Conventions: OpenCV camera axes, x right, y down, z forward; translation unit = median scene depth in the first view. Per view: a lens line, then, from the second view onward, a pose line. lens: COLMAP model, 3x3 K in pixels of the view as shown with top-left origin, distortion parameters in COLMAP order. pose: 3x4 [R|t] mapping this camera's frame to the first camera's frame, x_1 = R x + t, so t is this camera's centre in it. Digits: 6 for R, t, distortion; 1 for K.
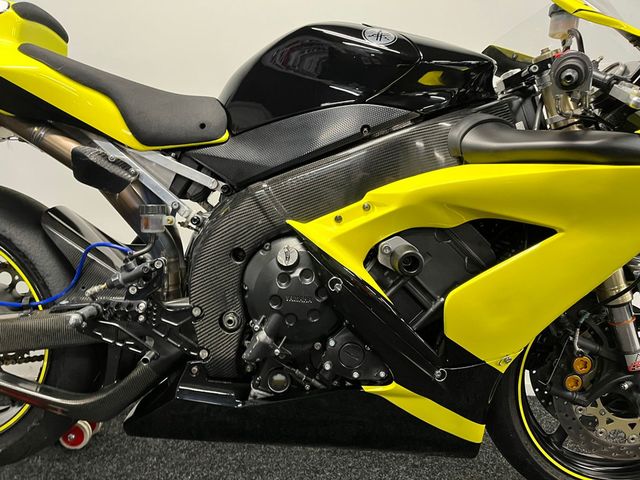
lens RADIAL K [[488.3, 0, 320.0], [0, 488.3, 240.0], [0, 0, 1]] dist [0.063069, -0.101304]
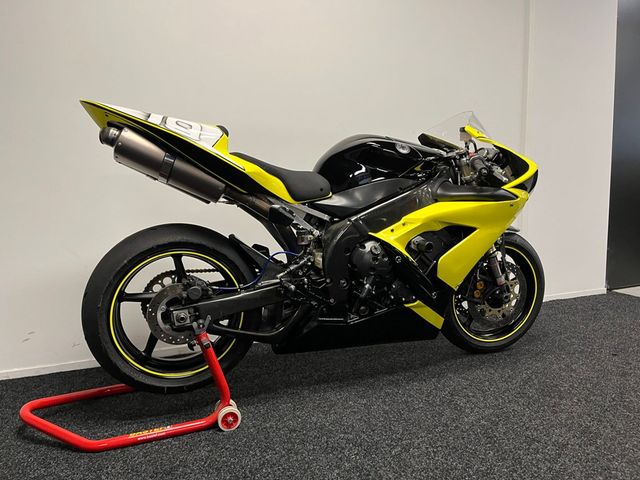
lens RADIAL K [[477.9, 0, 317.8], [0, 477.9, 237.5], [0, 0, 1]] dist [0.055102, -0.083416]
pose [[0.938124, -0.086926, 0.335213, -0.968307], [0.080710, 0.996209, 0.032458, -0.104139], [-0.336764, -0.003395, 0.941583, -0.895148]]
